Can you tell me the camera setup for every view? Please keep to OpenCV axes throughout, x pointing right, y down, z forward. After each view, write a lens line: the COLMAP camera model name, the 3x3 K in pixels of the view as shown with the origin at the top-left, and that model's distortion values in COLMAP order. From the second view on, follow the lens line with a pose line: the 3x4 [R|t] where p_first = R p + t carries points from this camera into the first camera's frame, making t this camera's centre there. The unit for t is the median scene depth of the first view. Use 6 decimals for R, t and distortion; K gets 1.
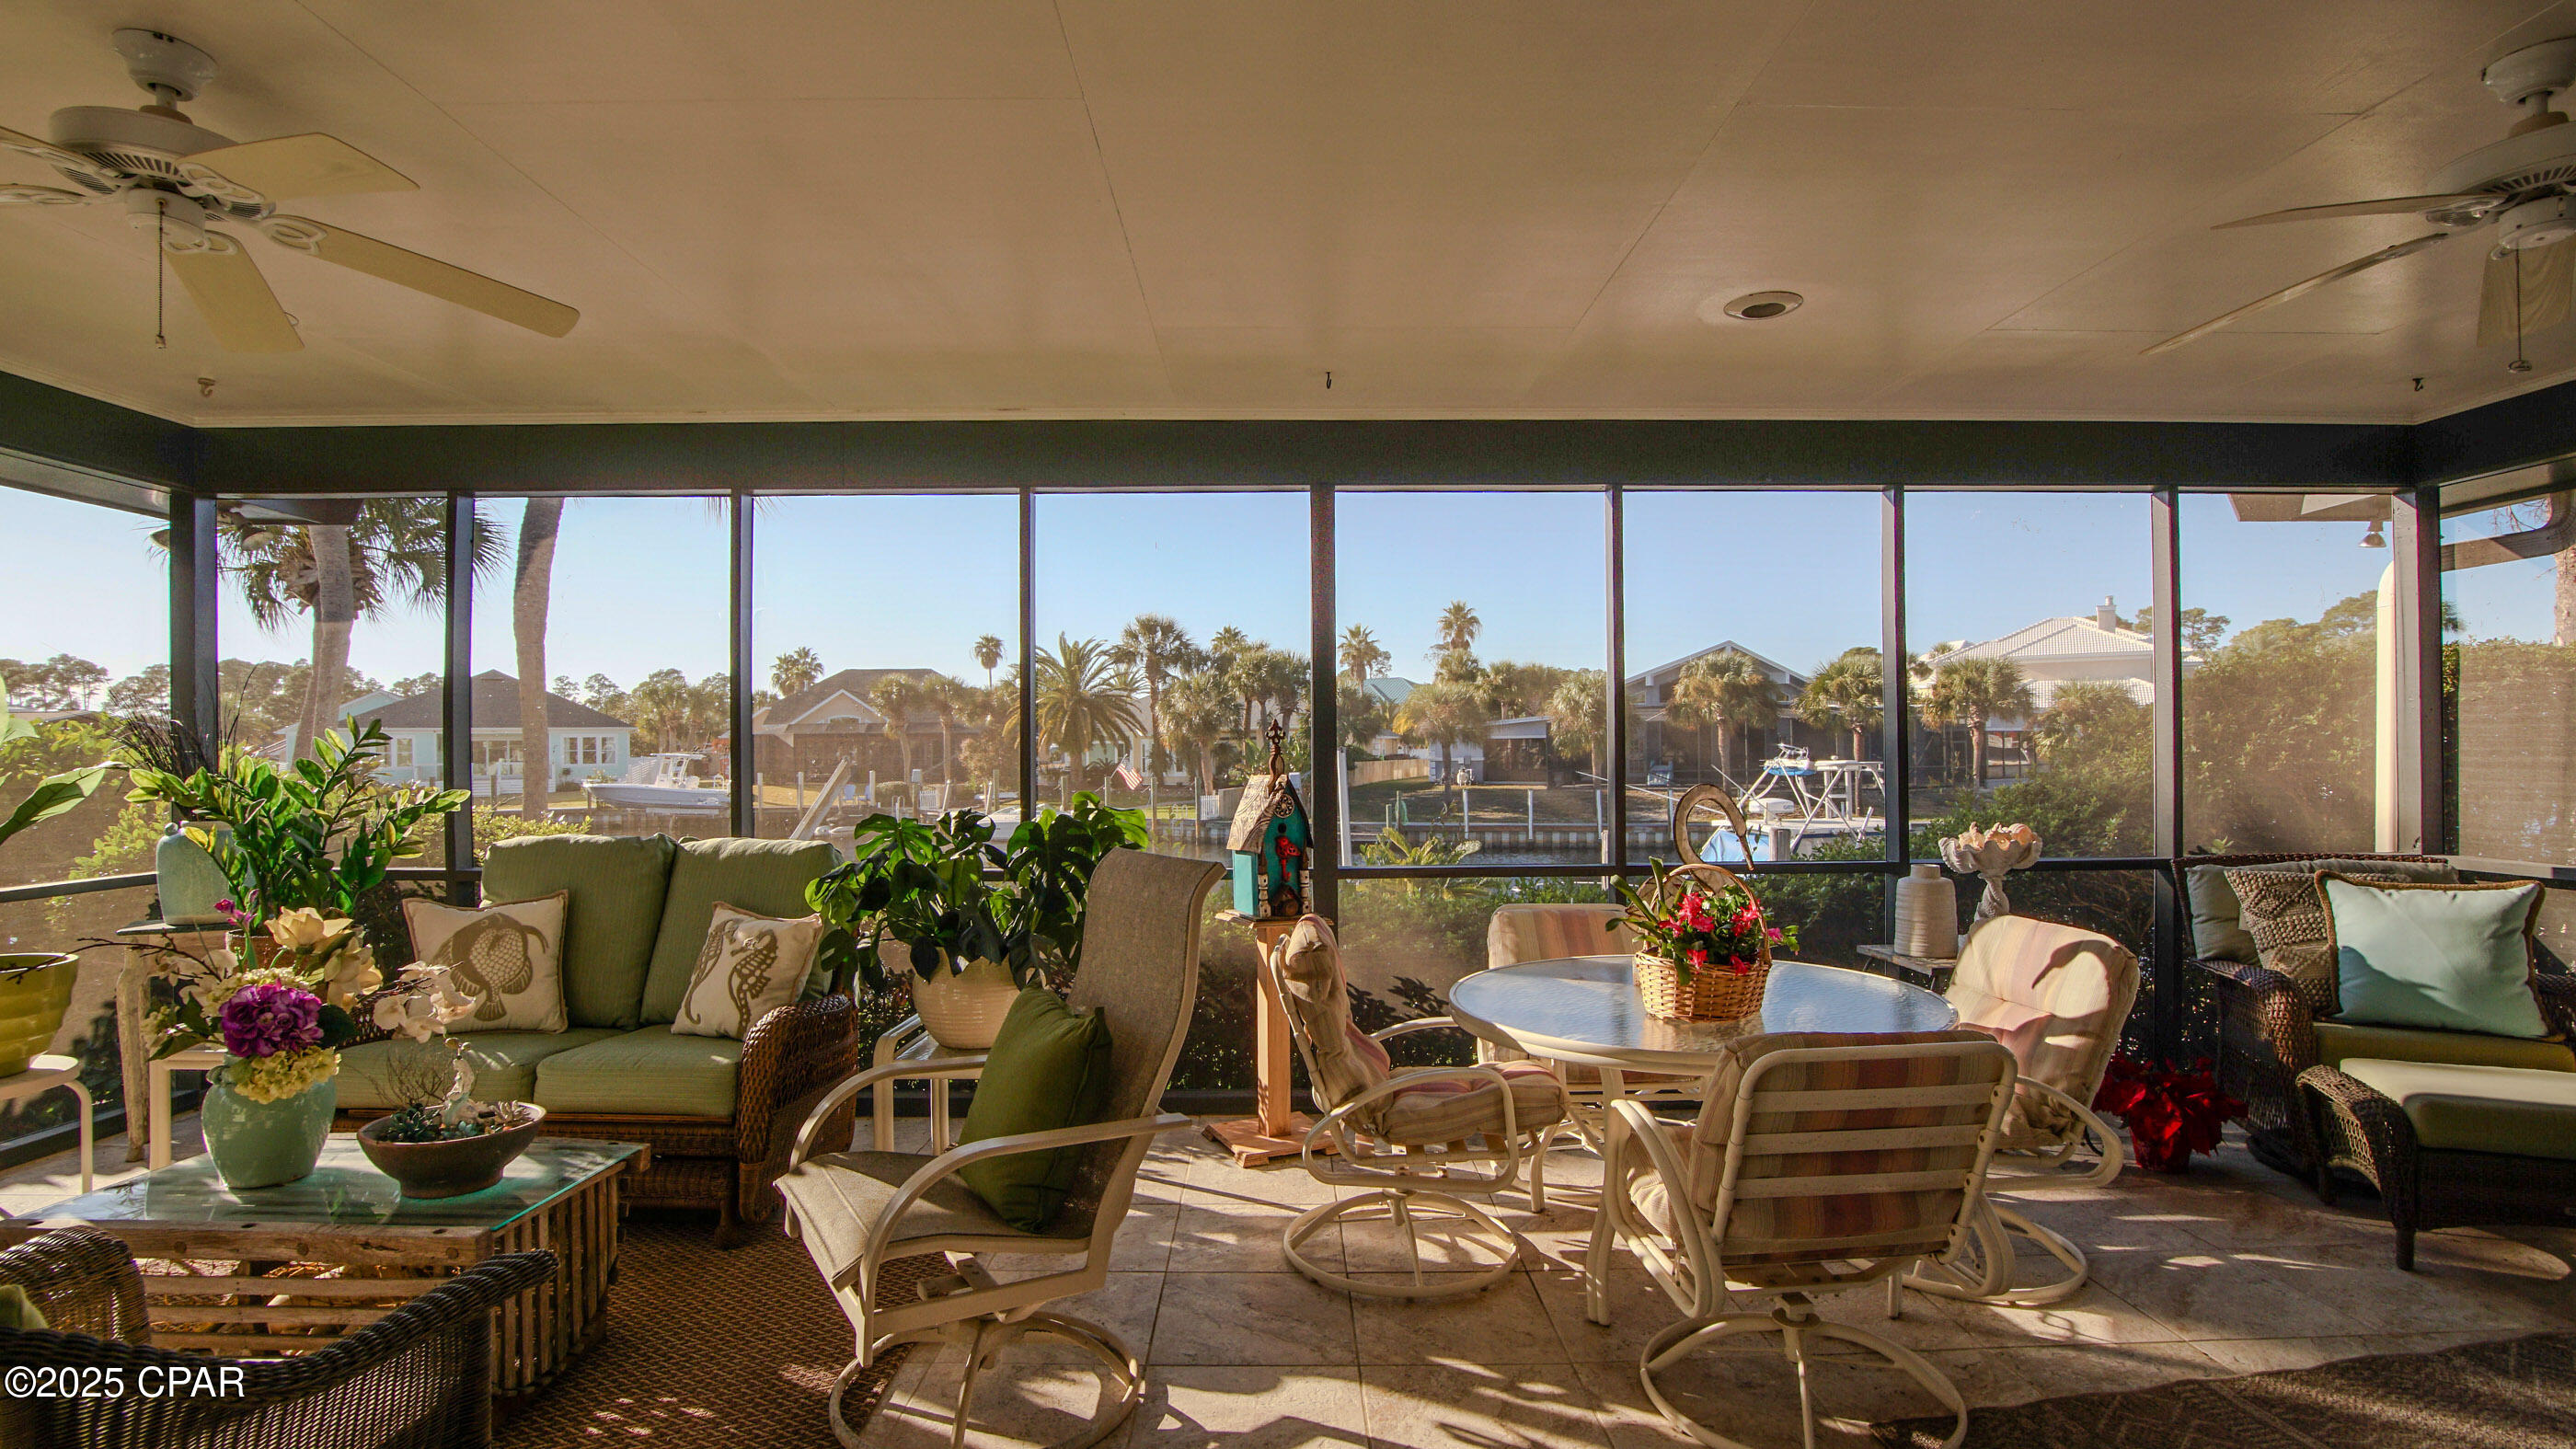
lens RADIAL K [[1181.4, 0, 1295.5], [0, 1181.4, 749.0], [0, 0, 1]] dist [-0.028866, 0.006616]
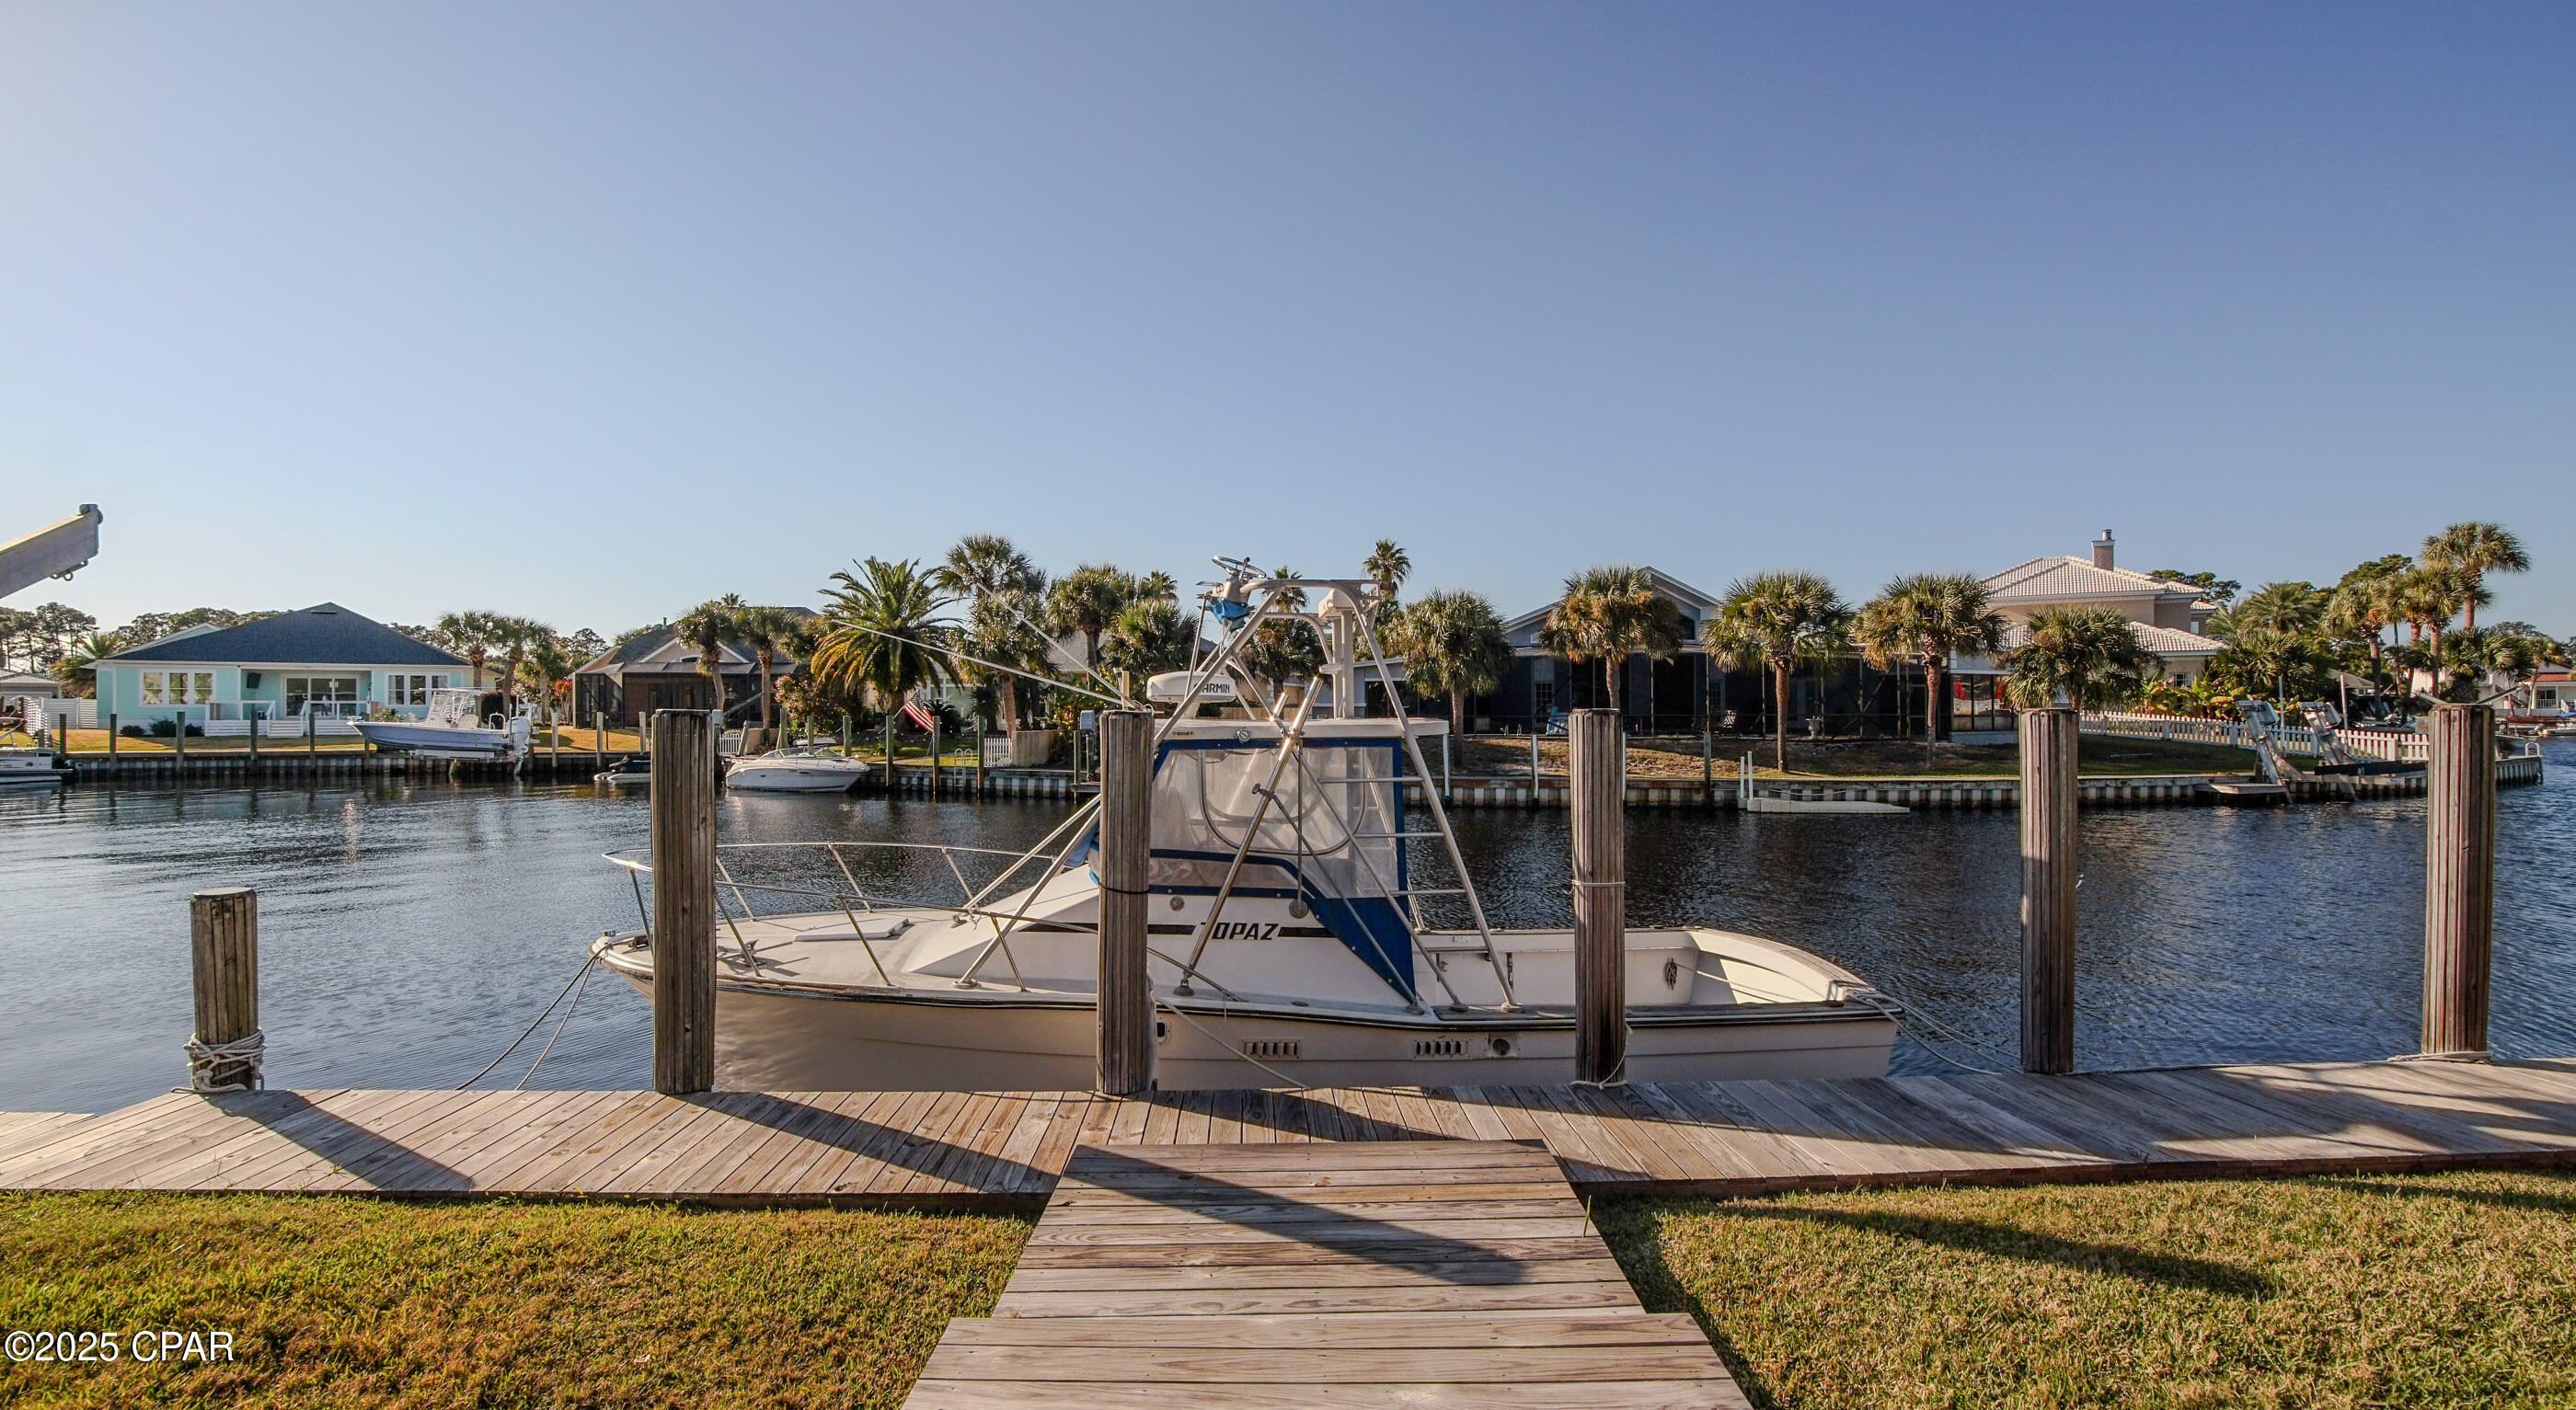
lens RADIAL K [[1153.7, 0, 1278.5], [0, 1153.7, 708.2], [0, 0, 1]] dist [-0.037794, 0.009765]
pose [[0.999559, 0.010965, -0.027608, 0.120564], [-0.011154, 0.999915, -0.006692, 0.017464], [0.027532, 0.006997, 0.999596, 0.158864]]
